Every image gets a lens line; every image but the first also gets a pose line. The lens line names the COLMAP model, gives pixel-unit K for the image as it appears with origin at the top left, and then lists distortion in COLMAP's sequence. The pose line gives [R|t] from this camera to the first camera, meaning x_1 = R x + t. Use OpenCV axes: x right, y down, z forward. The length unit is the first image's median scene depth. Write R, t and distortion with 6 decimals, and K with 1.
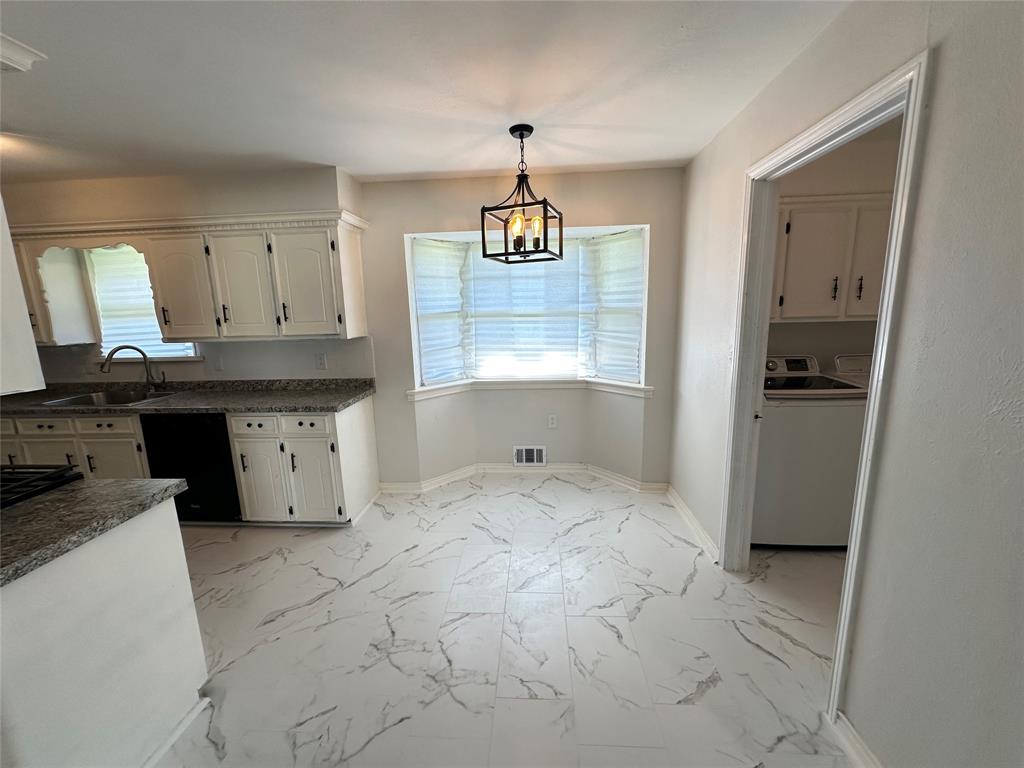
lens RADIAL K [[410.1, 0, 512.0], [0, 410.1, 384.0], [0, 0, 1]] dist [0.000714, 0.000133]
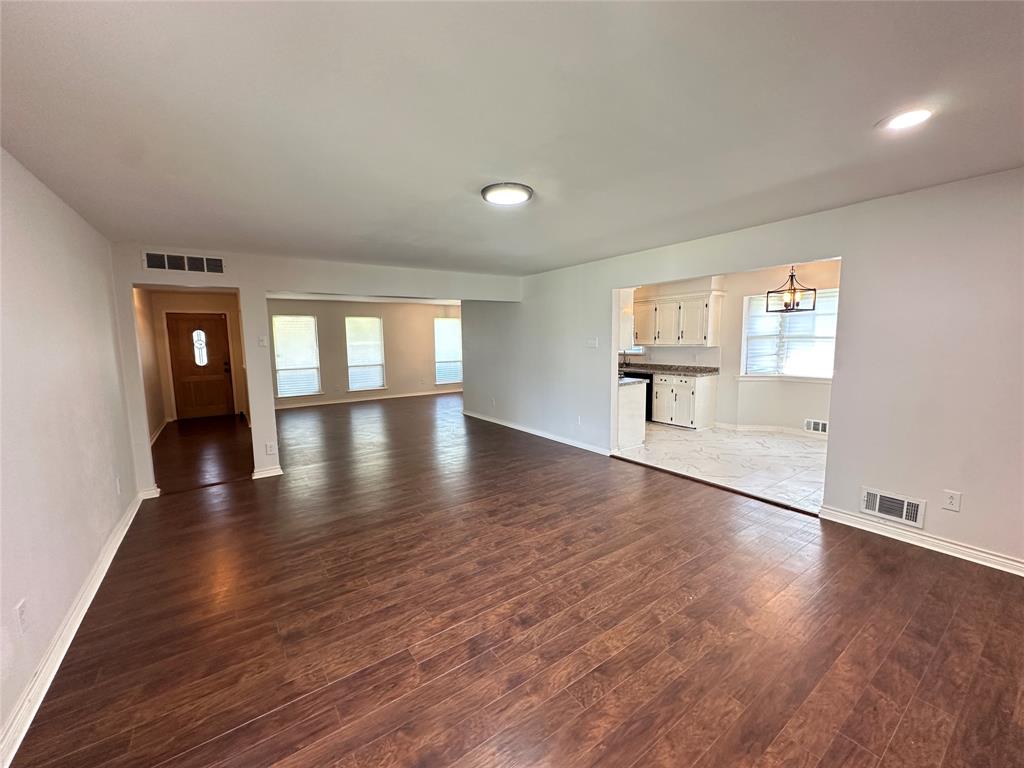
lens RADIAL K [[410.1, 0, 512.0], [0, 410.1, 384.0], [0, 0, 1]] dist [0.000714, 0.000133]
pose [[0.628572, 0.103485, -0.770836, 0.612509], [-0.142872, 0.989606, 0.016351, 0.187316], [0.764516, 0.099853, 0.636824, -1.100486]]
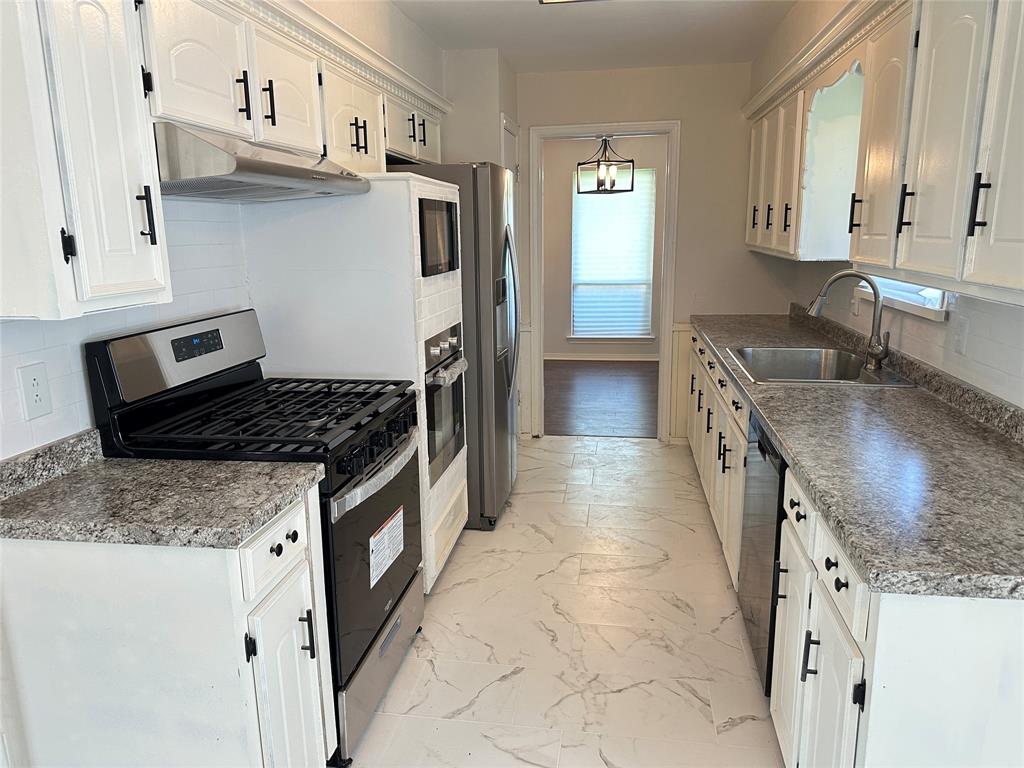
lens RADIAL K [[711.8, 0, 512.0], [0, 711.8, 384.0], [0, 0, 1]] dist [0.072125, -0.127065]
pose [[-0.098793, 0.238087, -0.966206, 0.008066], [-0.163556, 0.953867, 0.251770, -0.116990], [0.981575, 0.182902, -0.055295, 0.665688]]
